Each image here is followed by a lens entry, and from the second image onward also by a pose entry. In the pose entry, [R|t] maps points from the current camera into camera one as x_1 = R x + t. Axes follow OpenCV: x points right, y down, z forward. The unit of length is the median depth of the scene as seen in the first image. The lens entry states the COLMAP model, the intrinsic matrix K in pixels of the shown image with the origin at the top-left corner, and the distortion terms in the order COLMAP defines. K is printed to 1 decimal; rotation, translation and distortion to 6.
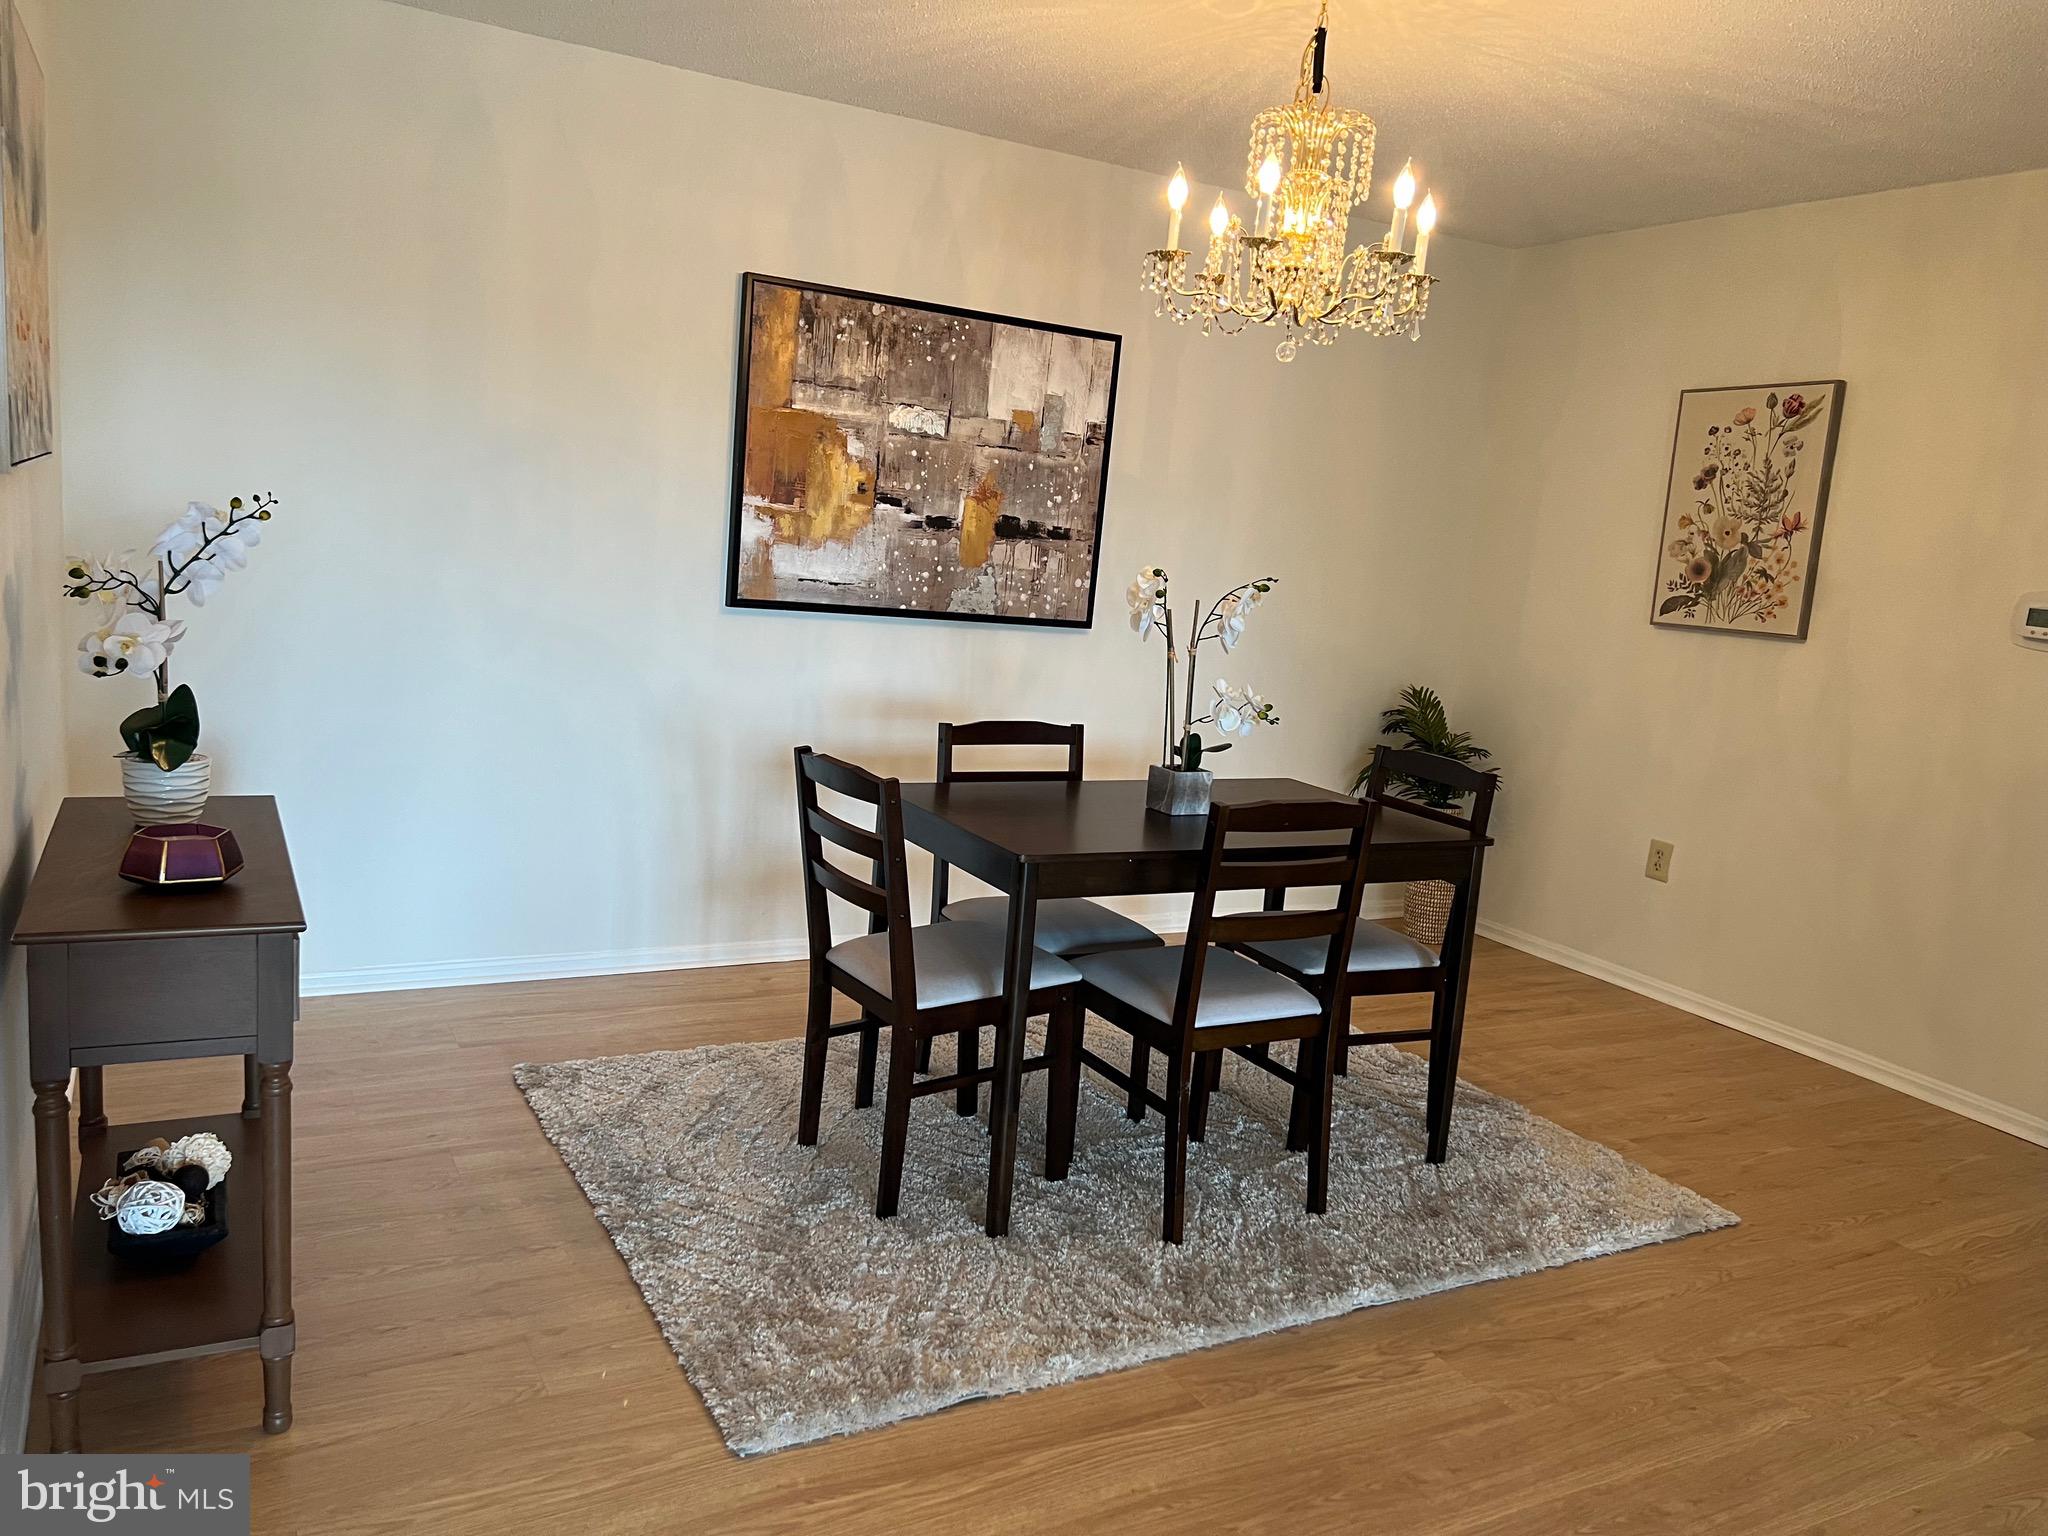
lens RADIAL K [[1560.1, 0, 1022.8], [0, 1560.1, 775.2], [0, 0, 1]] dist [0.047949, -0.084282]
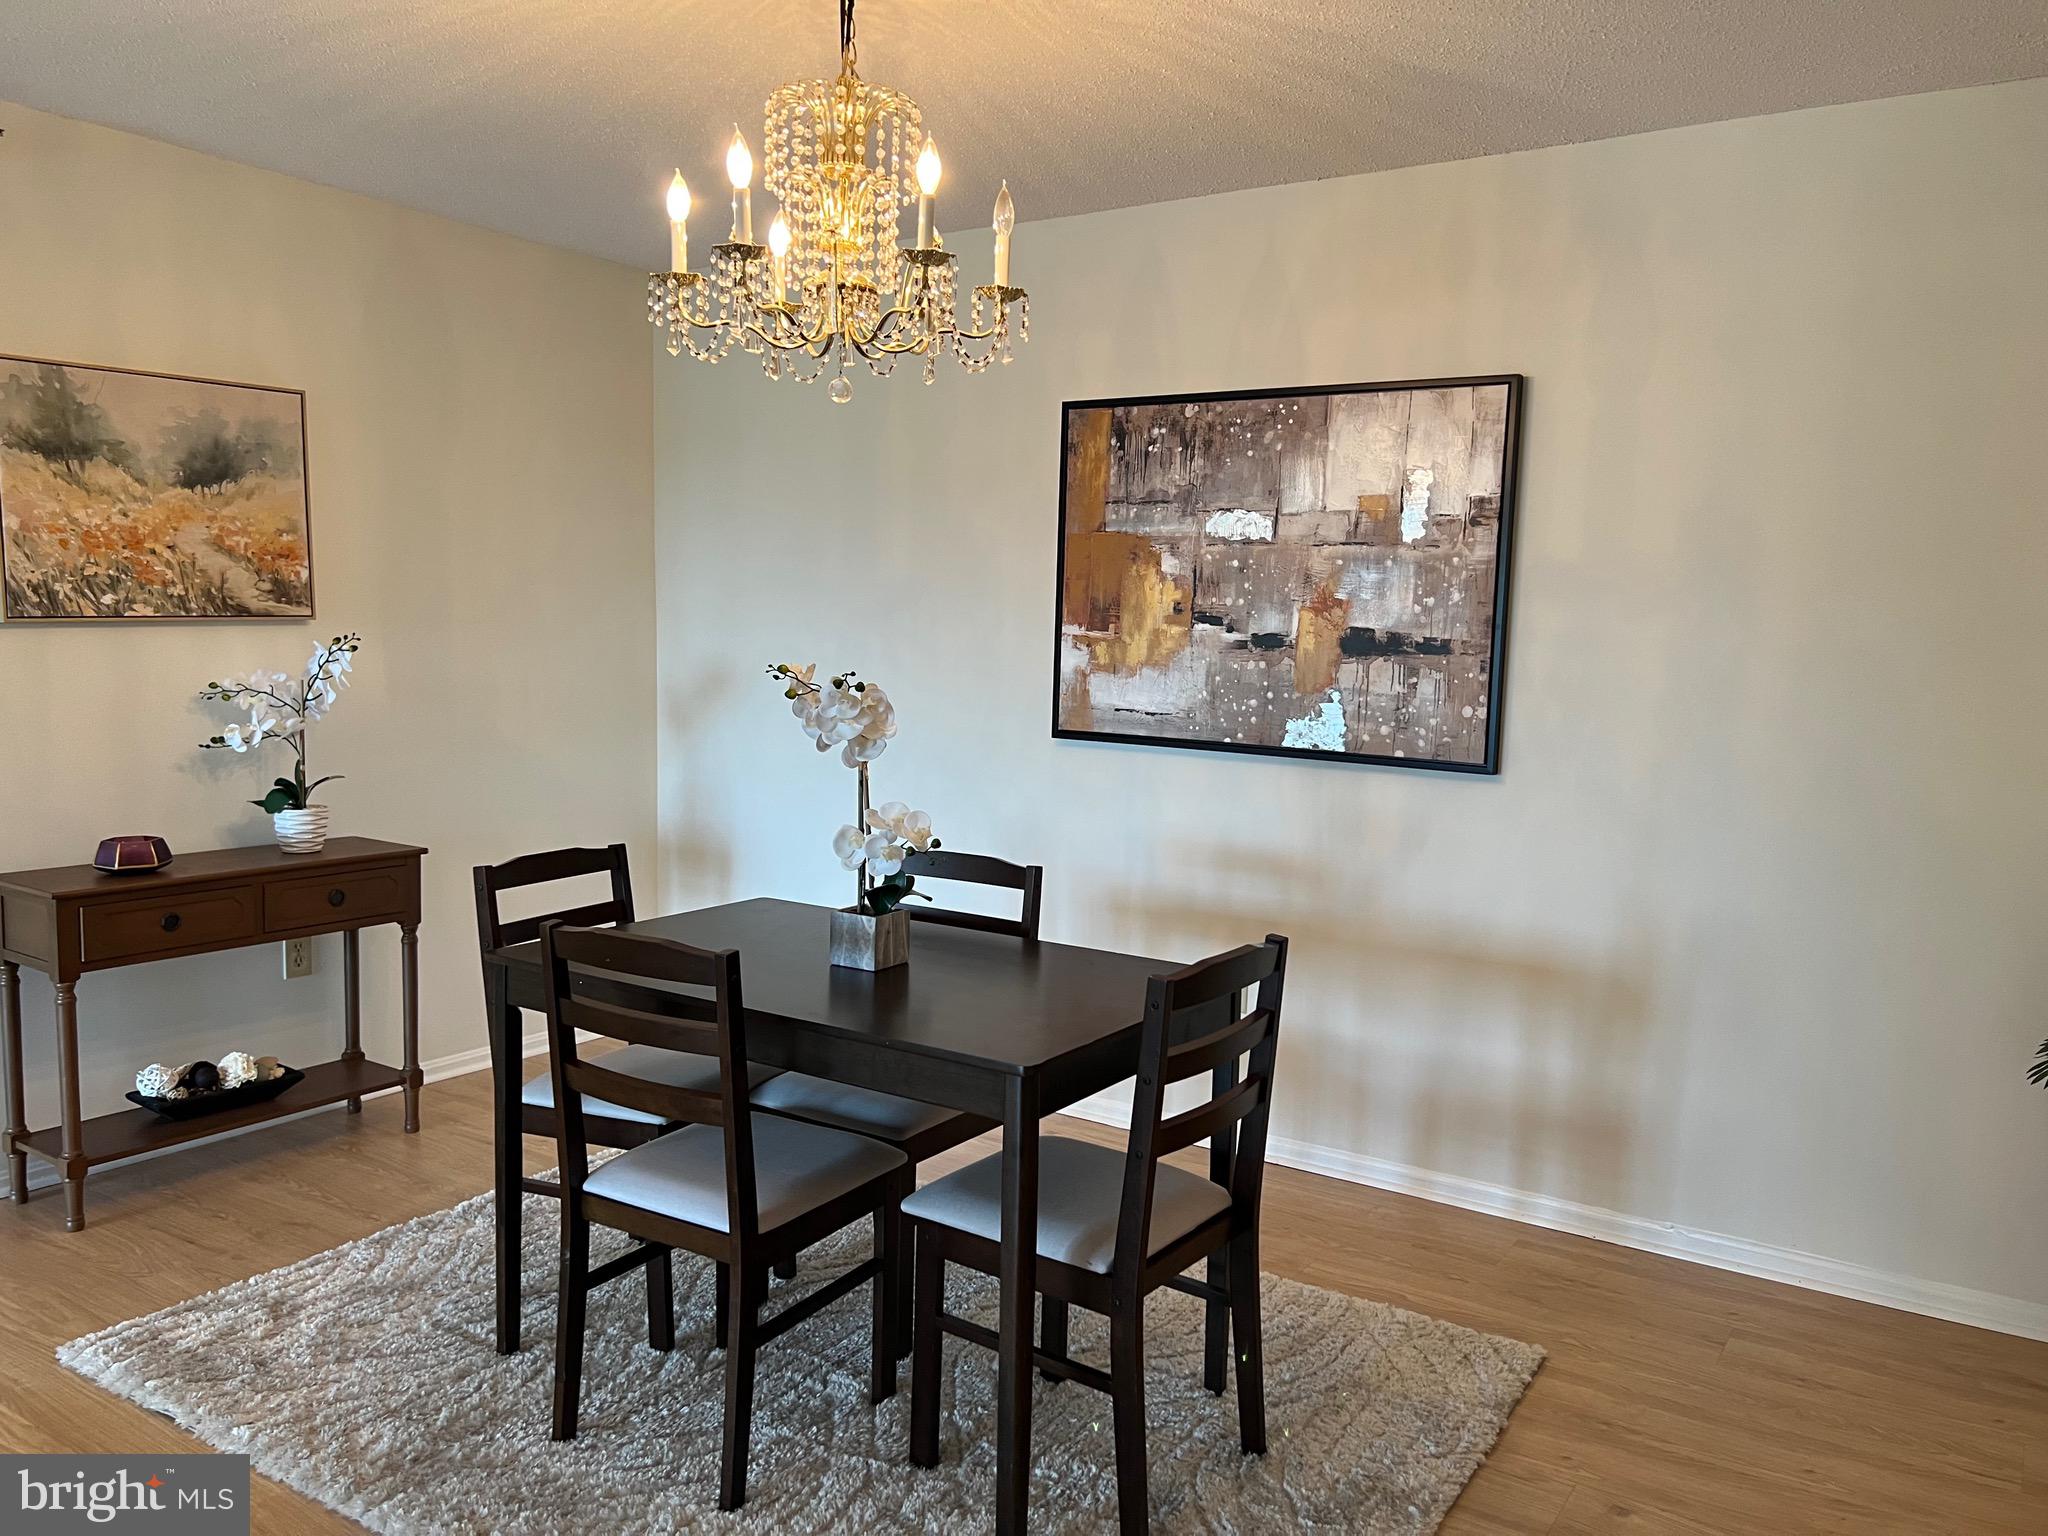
lens RADIAL K [[1560.1, 0, 979.0], [0, 1560.1, 743.3], [0, 0, 1]] dist [0.047949, -0.084282]
pose [[0.457398, -0.004335, -0.889252, 0.634105], [-0.128658, 0.989144, -0.070998, -0.028819], [0.879906, 0.146884, 0.451874, 0.504609]]
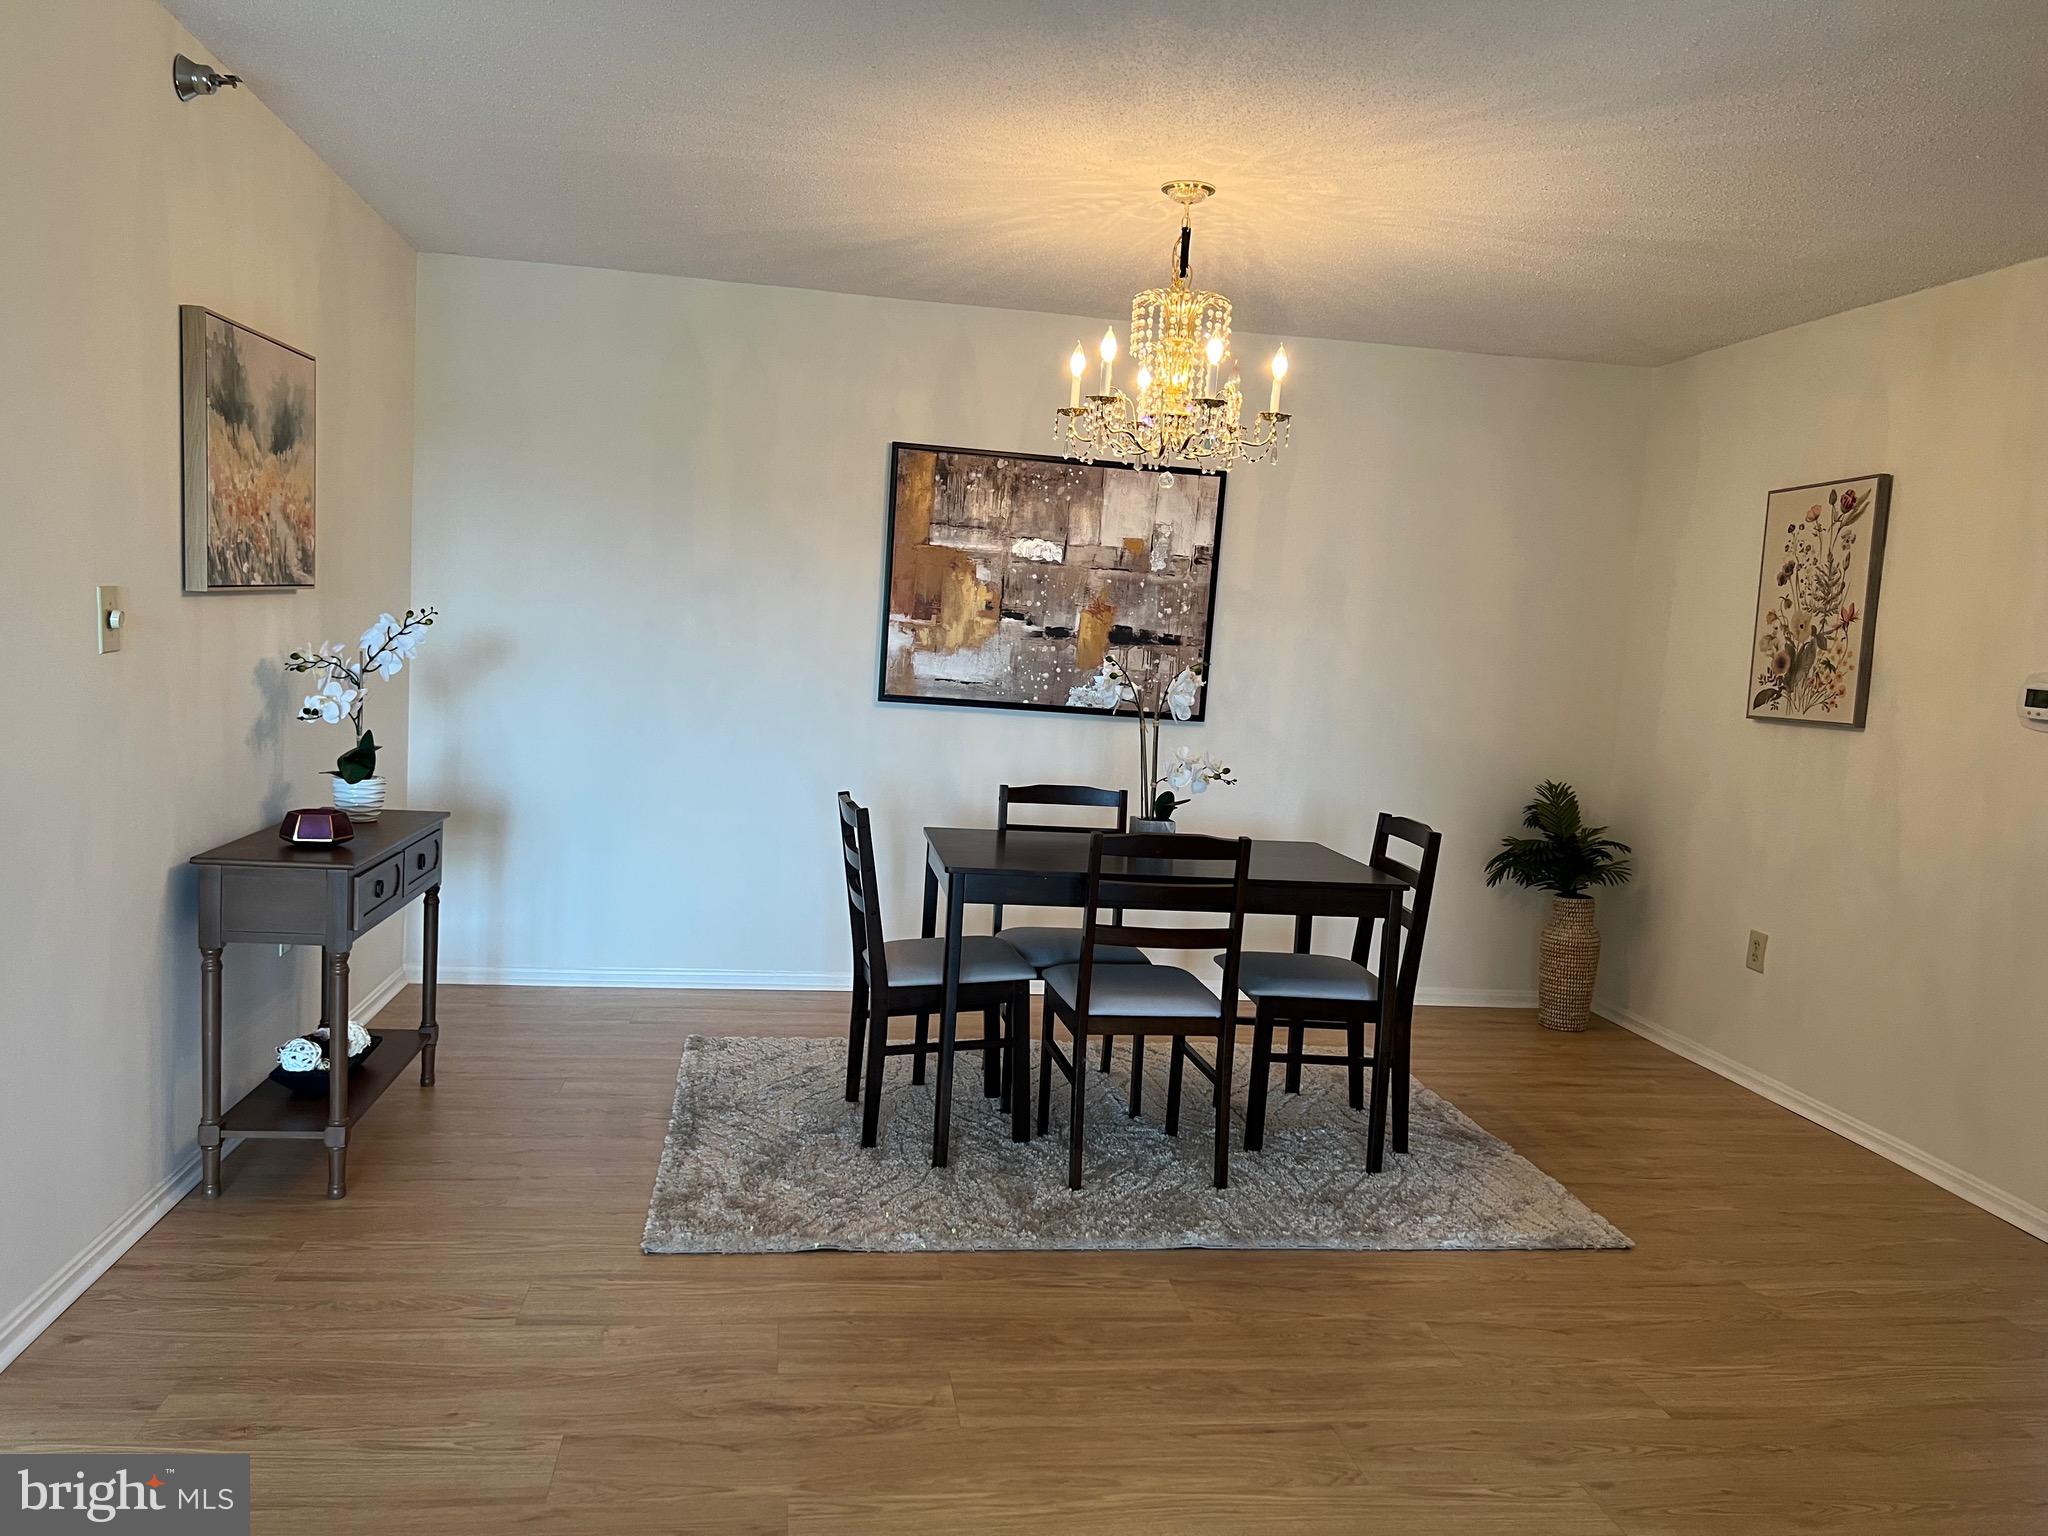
lens RADIAL K [[1560.1, 0, 1016.4], [0, 1560.1, 770.9], [0, 0, 1]] dist [0.047949, -0.084282]
pose [[0.937853, 0.007995, -0.346942, 0.342786], [-0.040809, 0.995339, -0.087380, 0.052233], [0.344626, 0.096108, 0.933807, -0.127964]]
